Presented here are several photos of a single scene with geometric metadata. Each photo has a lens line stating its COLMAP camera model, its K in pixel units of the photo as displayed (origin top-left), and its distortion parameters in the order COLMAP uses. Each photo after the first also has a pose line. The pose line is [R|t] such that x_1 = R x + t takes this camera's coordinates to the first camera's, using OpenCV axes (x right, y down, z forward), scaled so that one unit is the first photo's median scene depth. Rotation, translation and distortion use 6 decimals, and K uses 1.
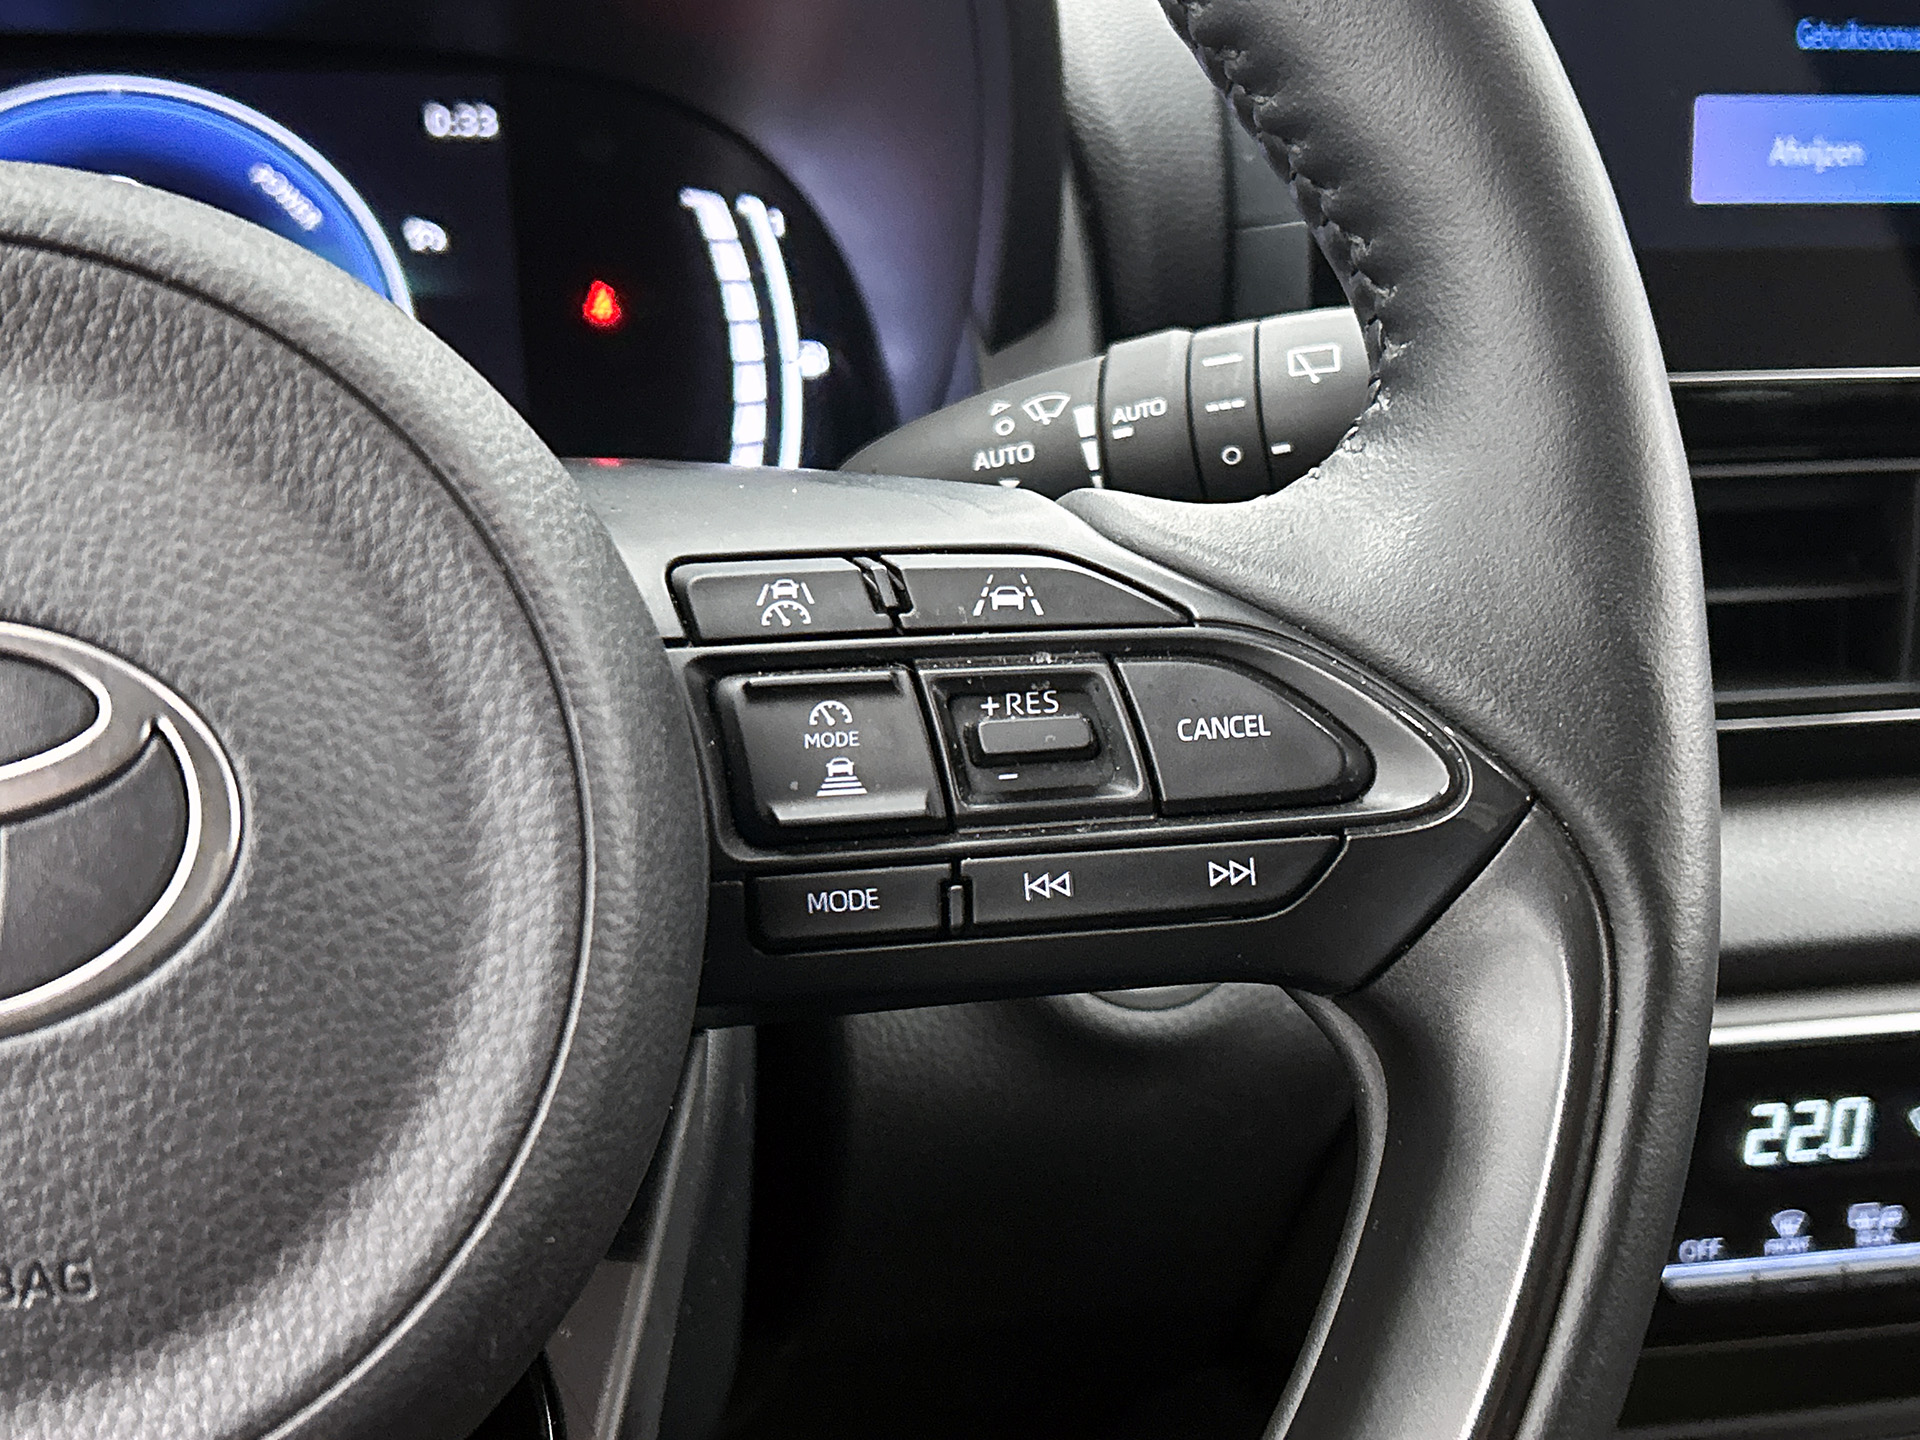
lens RADIAL K [[2491.0, 0, 928.0], [0, 2491.0, 689.8], [0, 0, 1]] dist [0.104021, 0.000000]
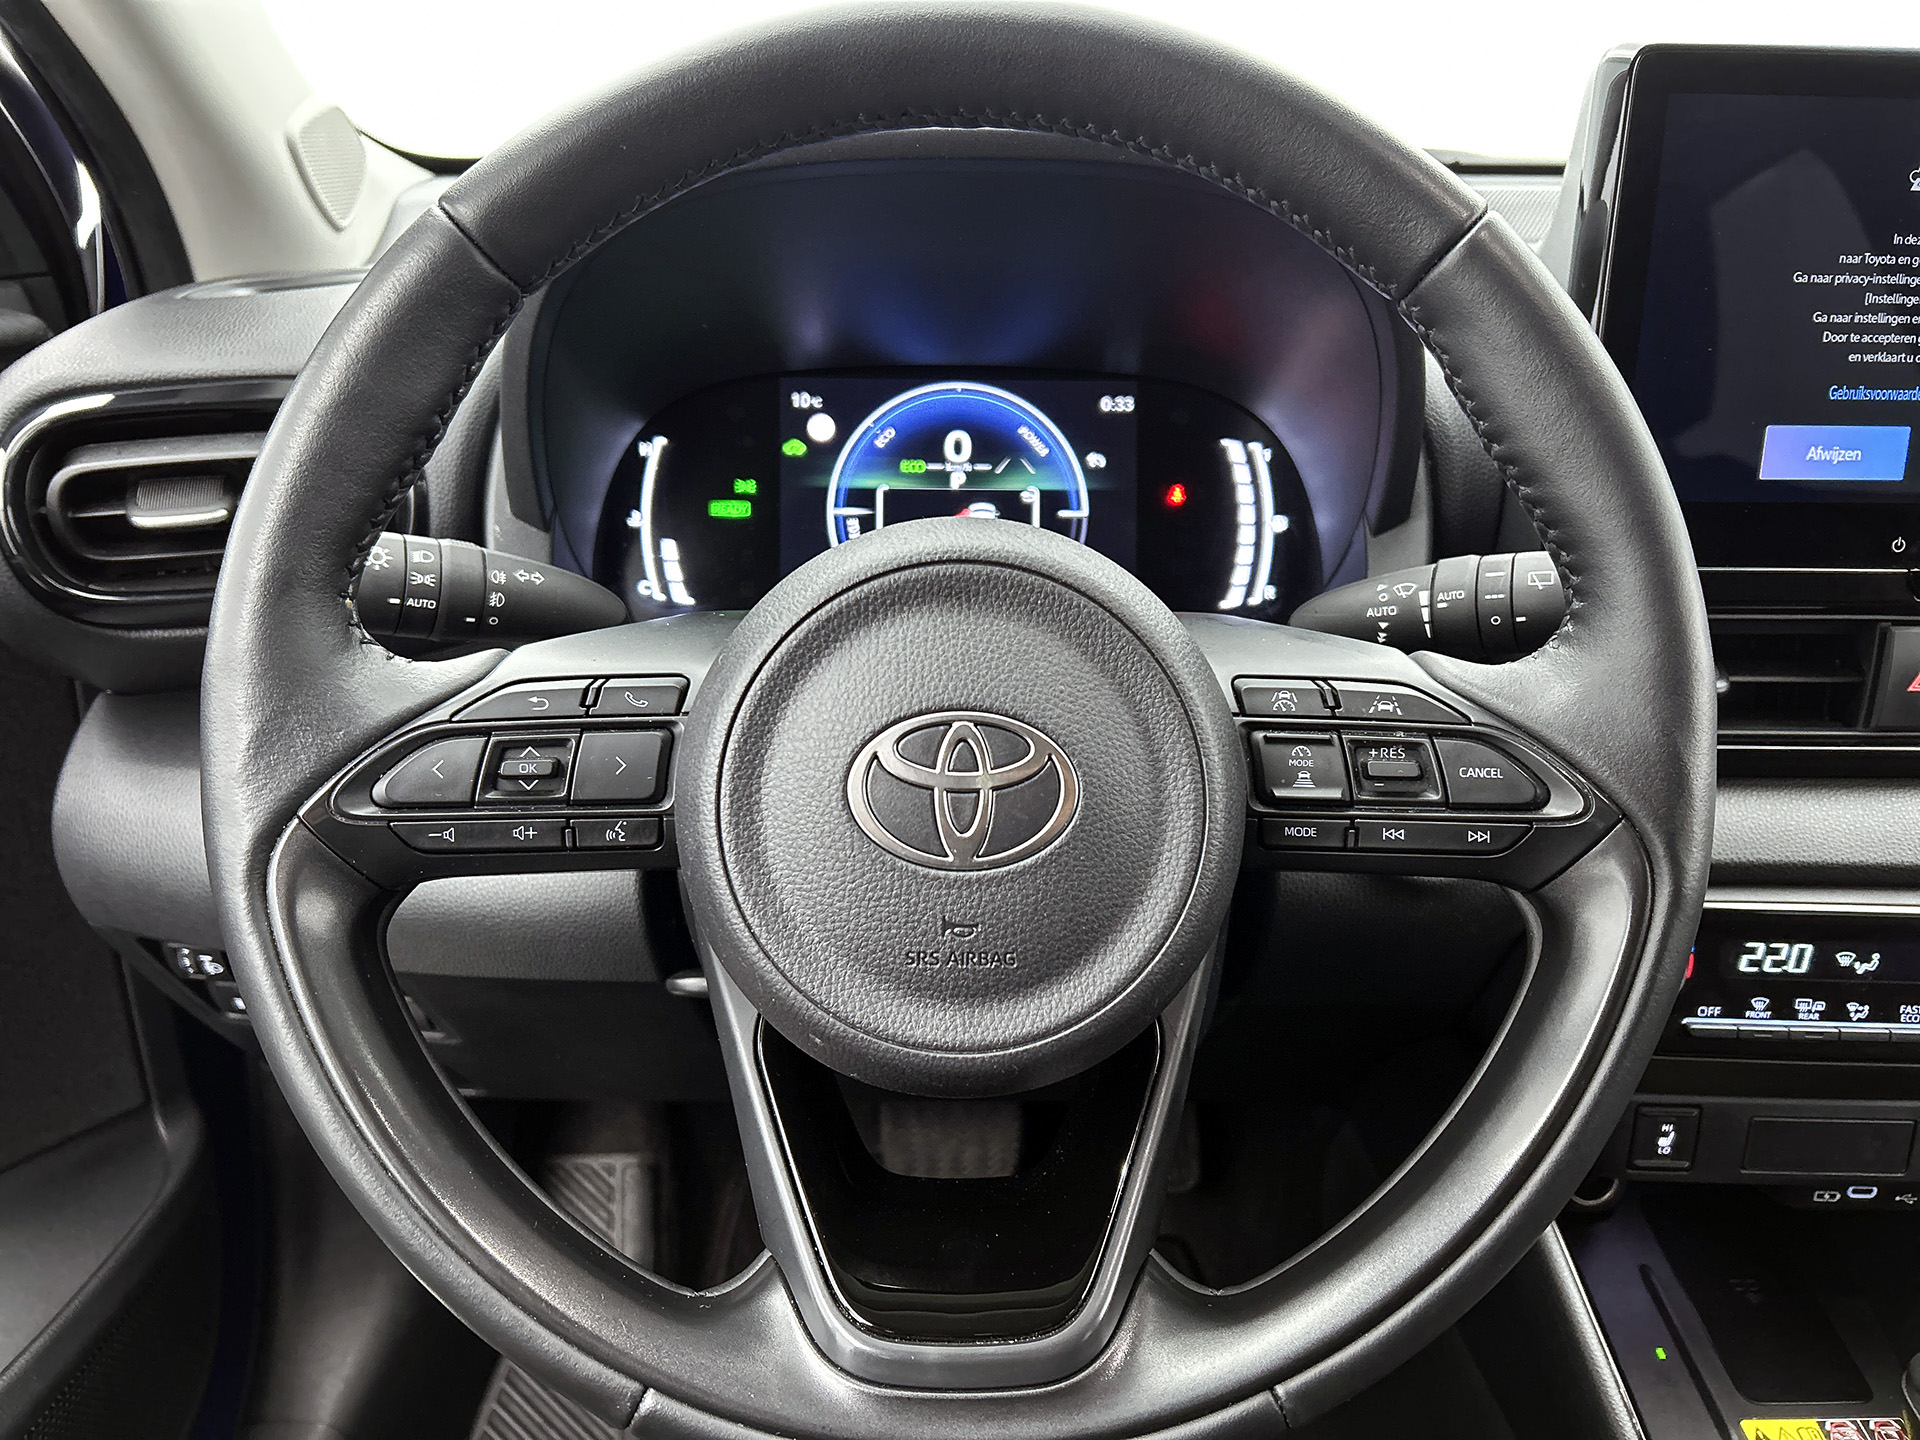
lens RADIAL K [[1435.2, 0, 964.1], [0, 1435.2, 717.9], [0, 0, 1]] dist [0.051656, -0.068667]
pose [[0.972696, 0.075832, -0.219345, -0.053111], [-0.058861, 0.994818, 0.082905, -0.113528], [0.224495, -0.067731, 0.972119, -0.371830]]
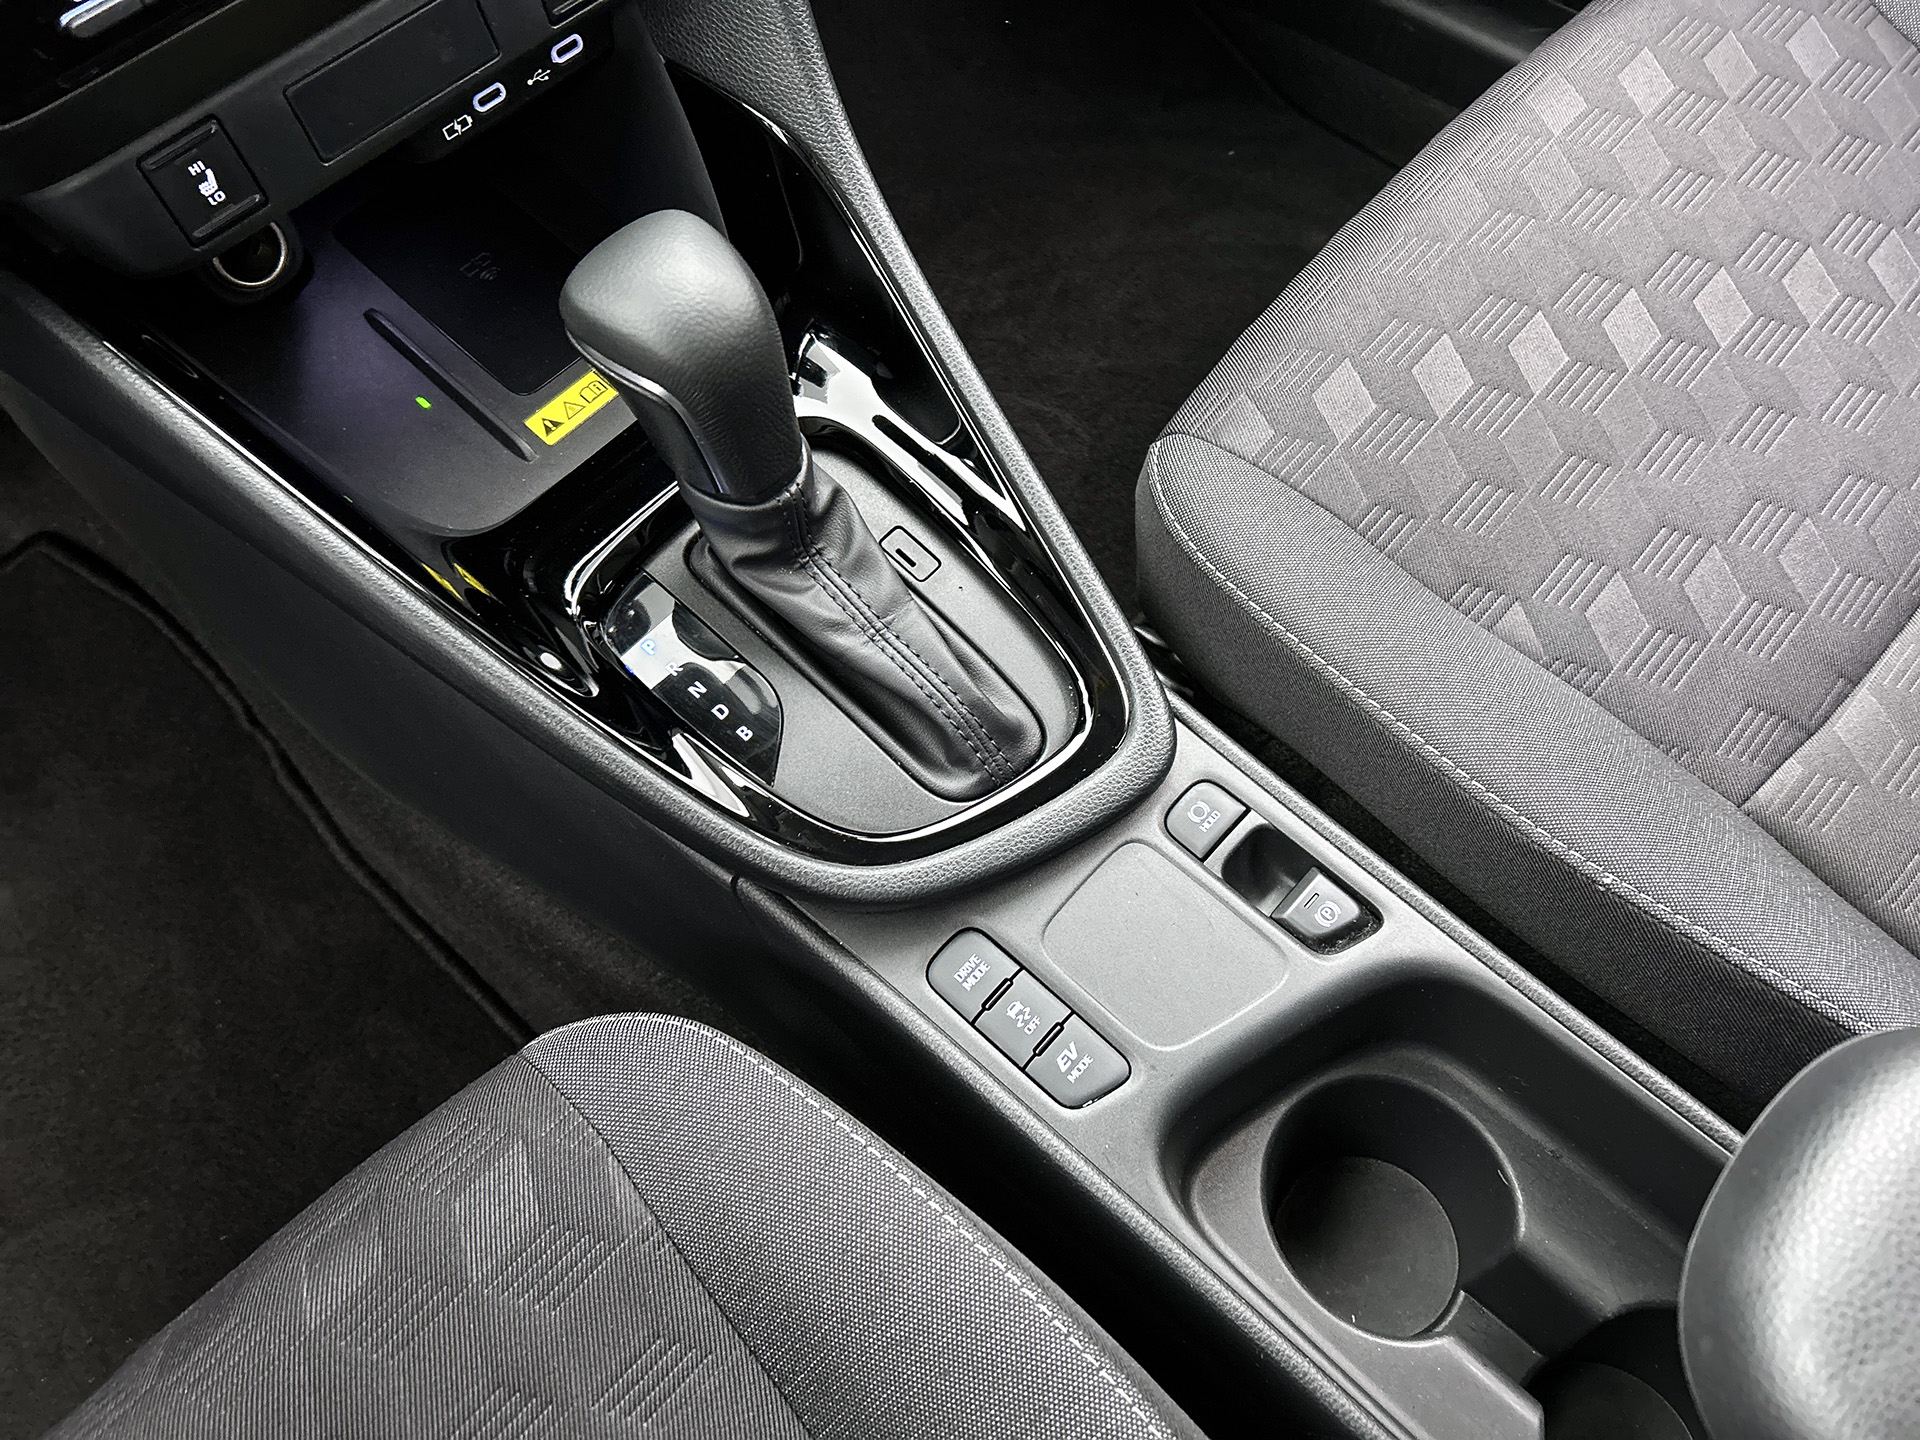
lens RADIAL K [[1435.2, 0, 945.5], [0, 1435.2, 705.6], [0, 0, 1]] dist [0.051656, -0.068667]
pose [[0.840000, -0.508310, 0.189792, 0.595196], [0.243611, 0.665873, 0.705171, 0.095019], [-0.484823, -0.546108, 0.683163, 0.163634]]
